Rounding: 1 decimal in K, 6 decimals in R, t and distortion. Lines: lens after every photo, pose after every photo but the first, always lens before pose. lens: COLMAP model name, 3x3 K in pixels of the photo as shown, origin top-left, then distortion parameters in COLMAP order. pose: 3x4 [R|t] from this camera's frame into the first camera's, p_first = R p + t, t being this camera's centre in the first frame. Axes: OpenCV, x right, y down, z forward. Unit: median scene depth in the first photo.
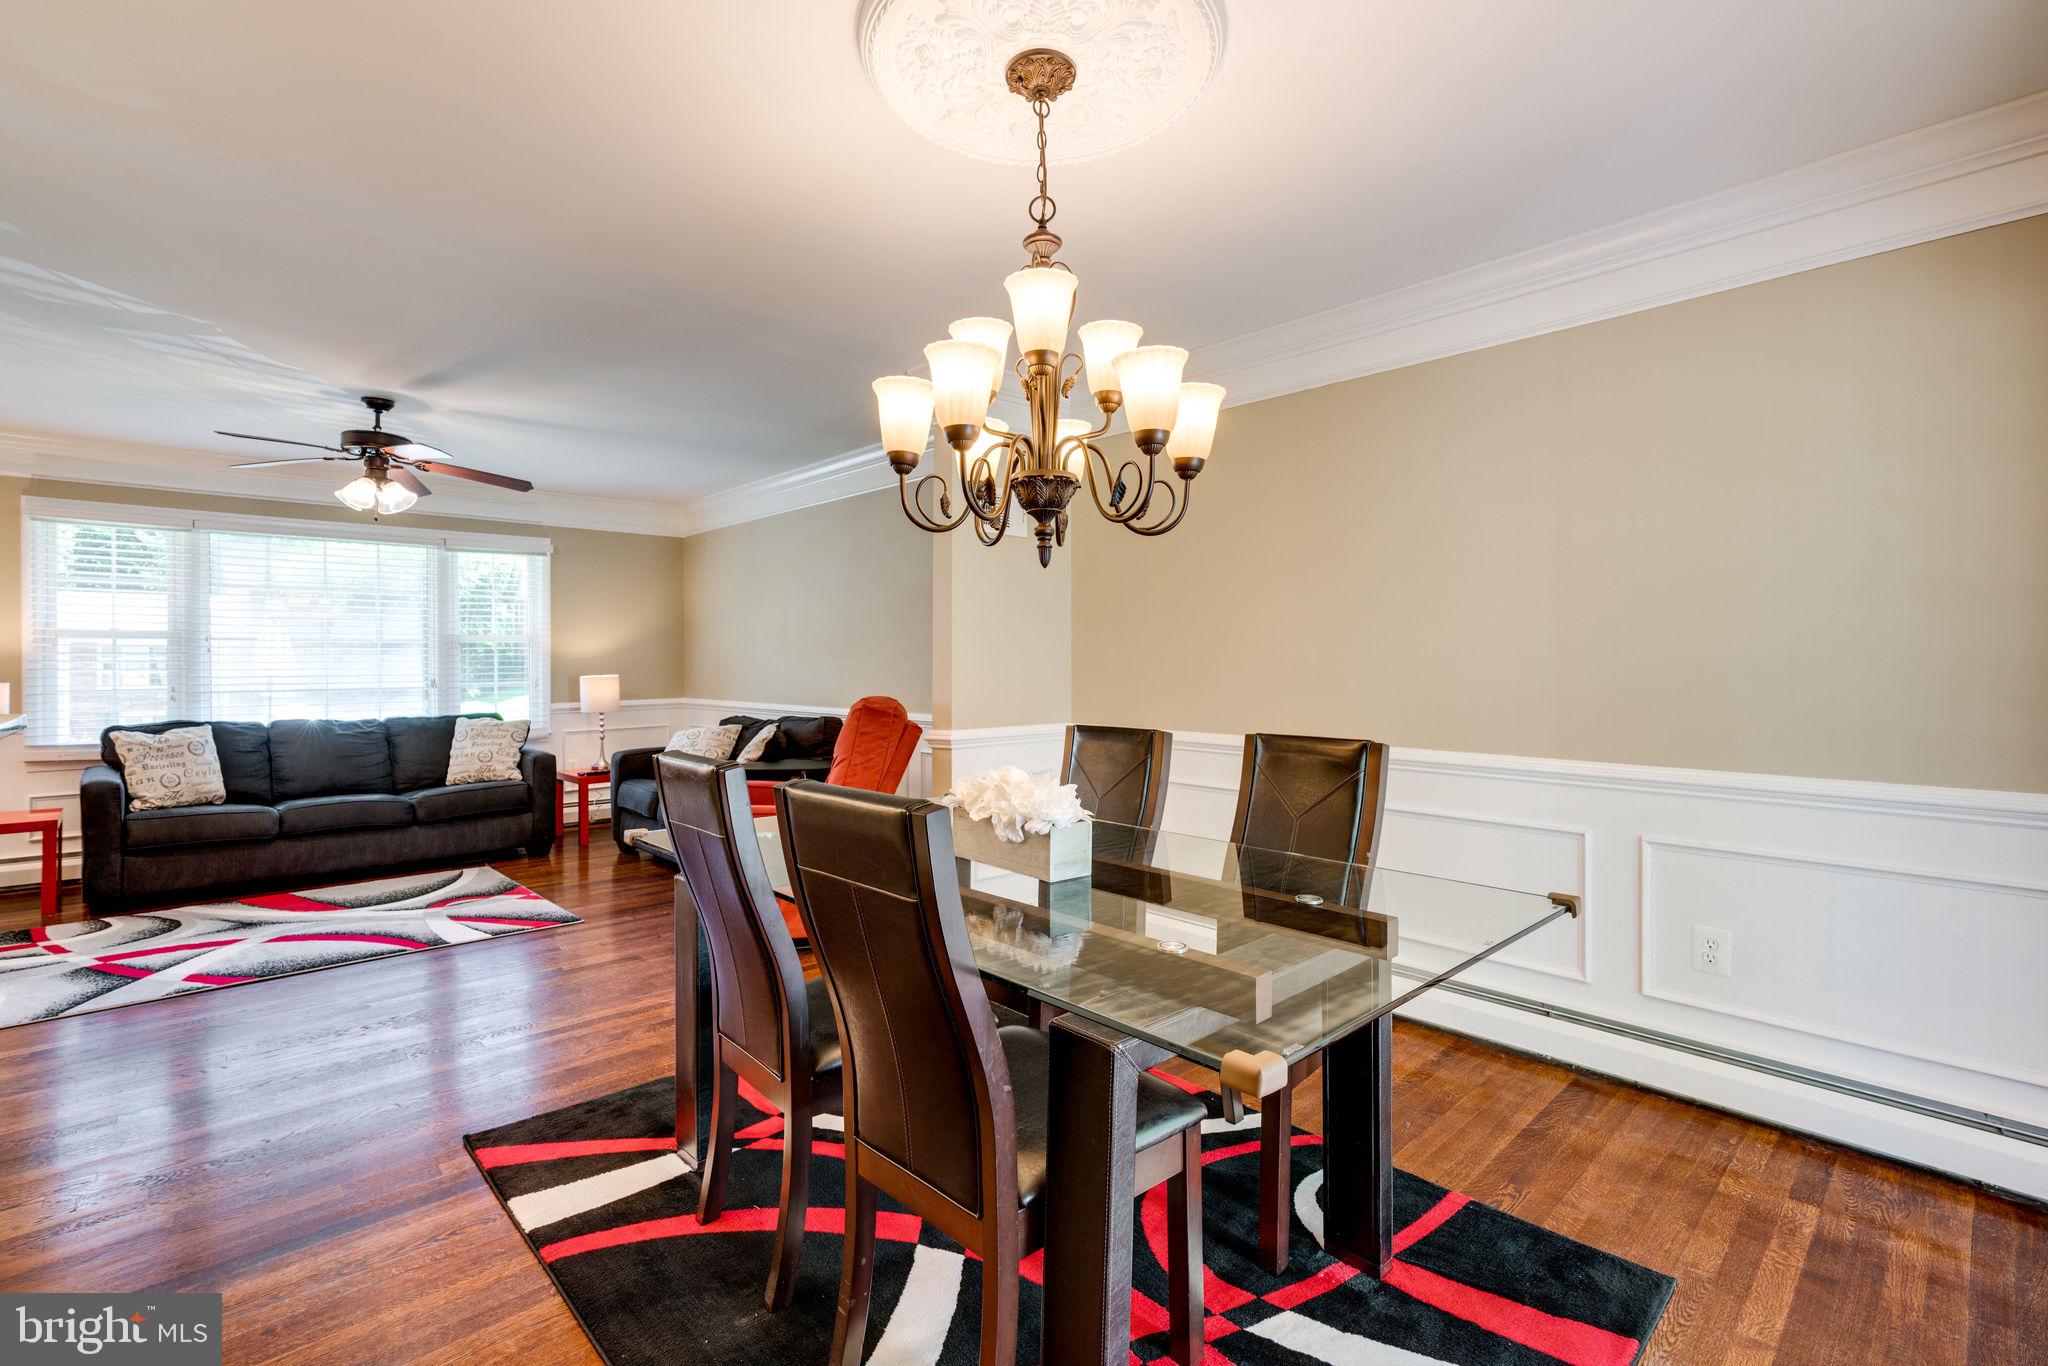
lens RADIAL K [[920.0, 0, 1017.7], [0, 920.0, 665.9], [0, 0, 1]] dist [-0.002057, 0.001154]
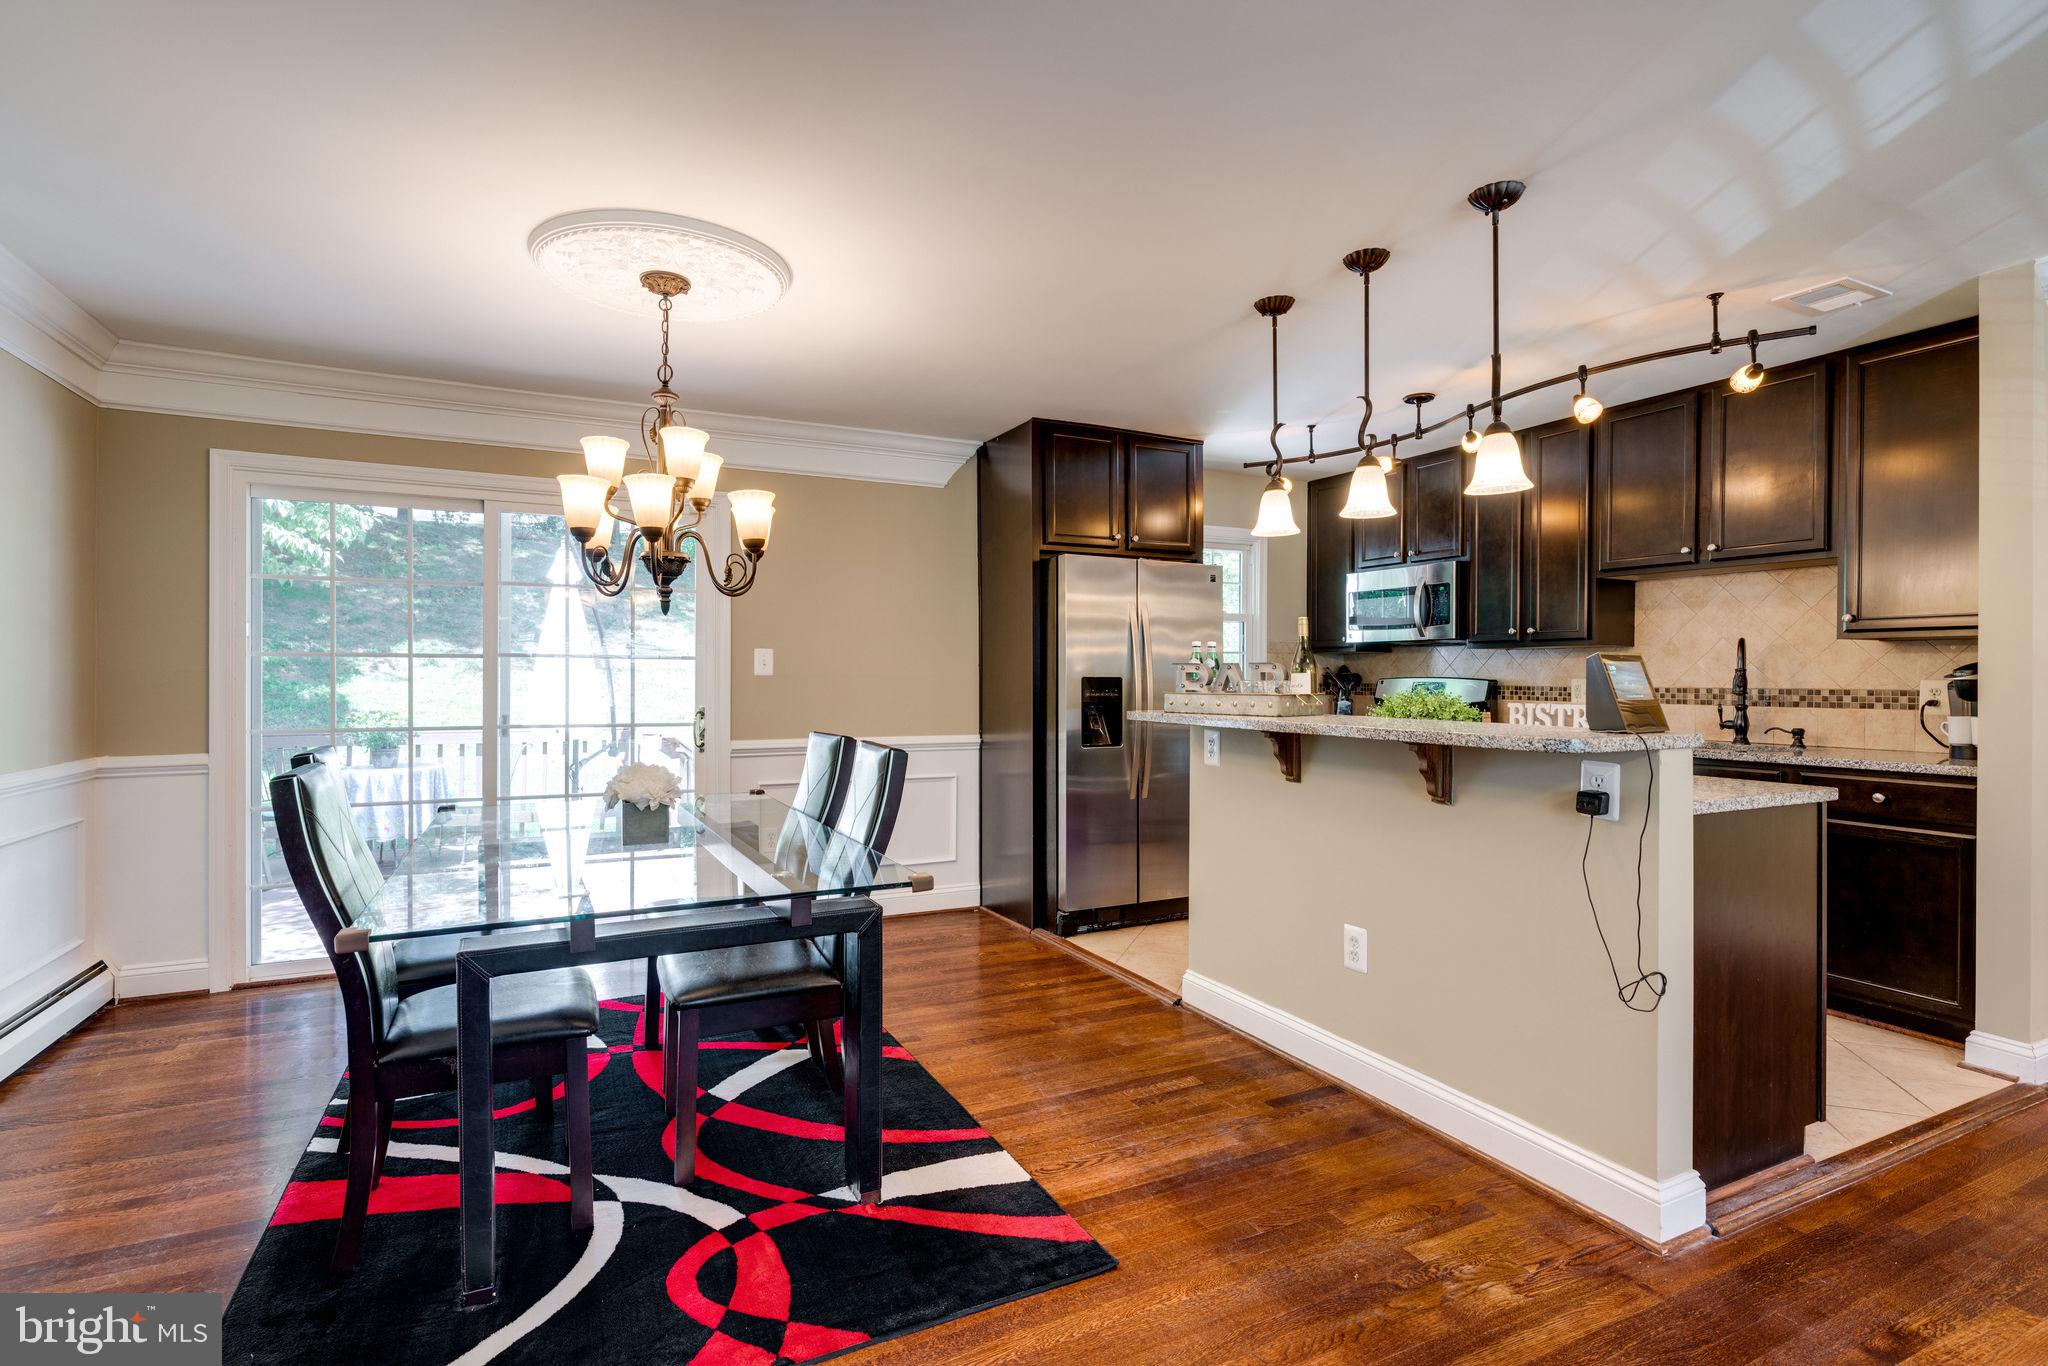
lens RADIAL K [[975.4, 0, 1013.7], [0, 975.4, 684.6], [0, 0, 1]] dist [-0.005660, 0.004963]
pose [[-0.956815, -0.004468, 0.290664, -0.355714], [-0.001292, 0.999937, 0.011119, -0.003652], [-0.290696, 0.010263, -0.956761, 0.860875]]
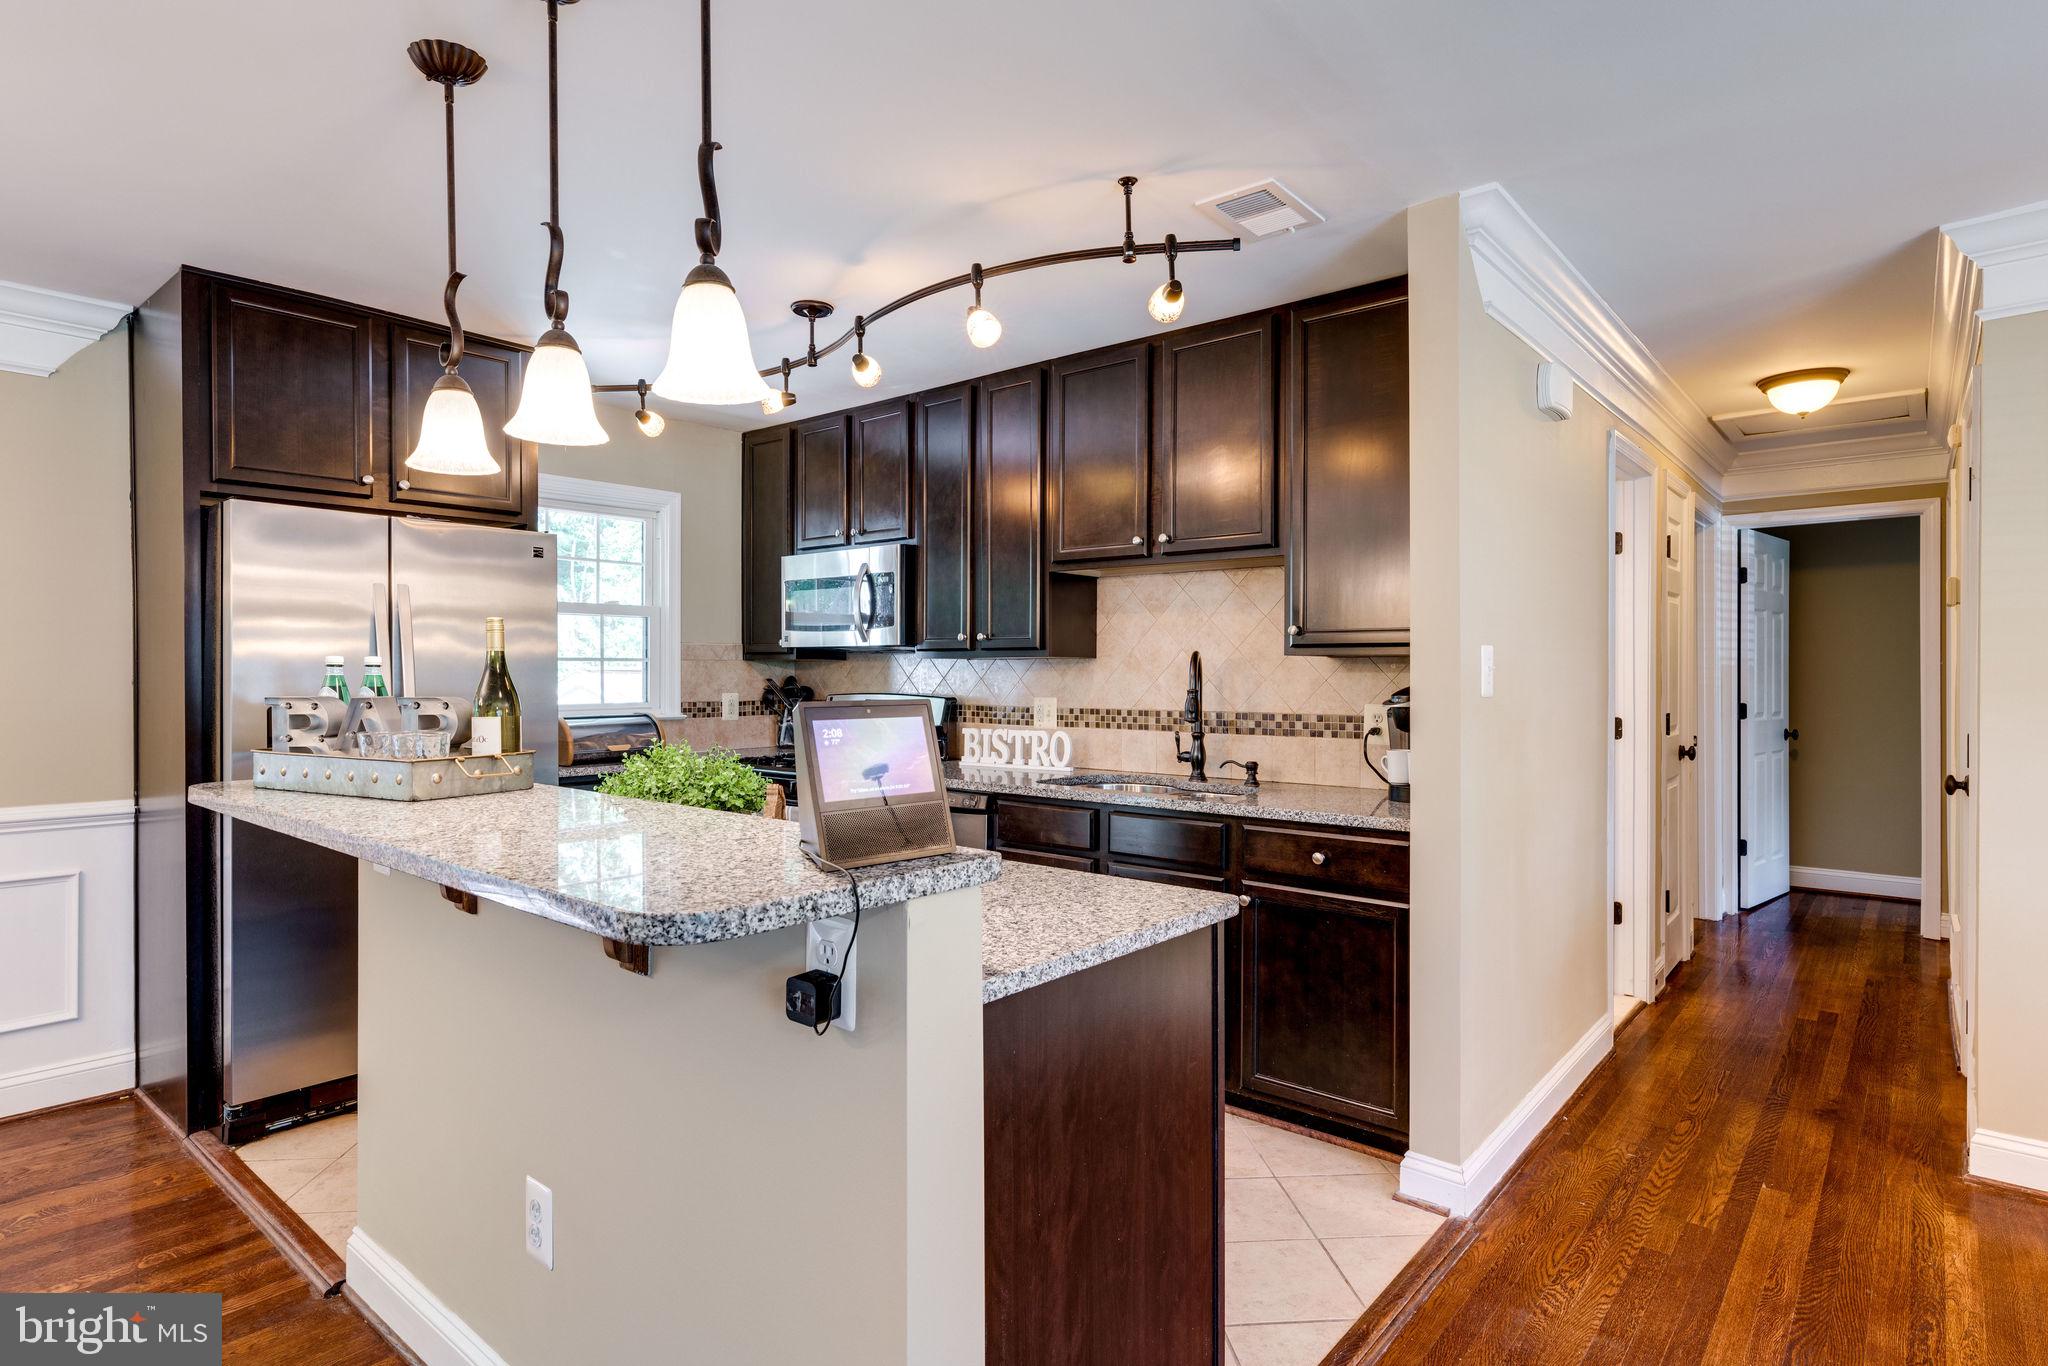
lens RADIAL K [[1067.0, 0, 1019.9], [0, 1067.0, 675.3], [0, 0, 1]] dist [-0.007862, 0.001915]
pose [[-0.993352, -0.000400, -0.115117, -0.495810], [-0.001064, 0.999983, 0.005708, -0.021628], [0.115113, 0.005793, -0.993336, 0.616871]]
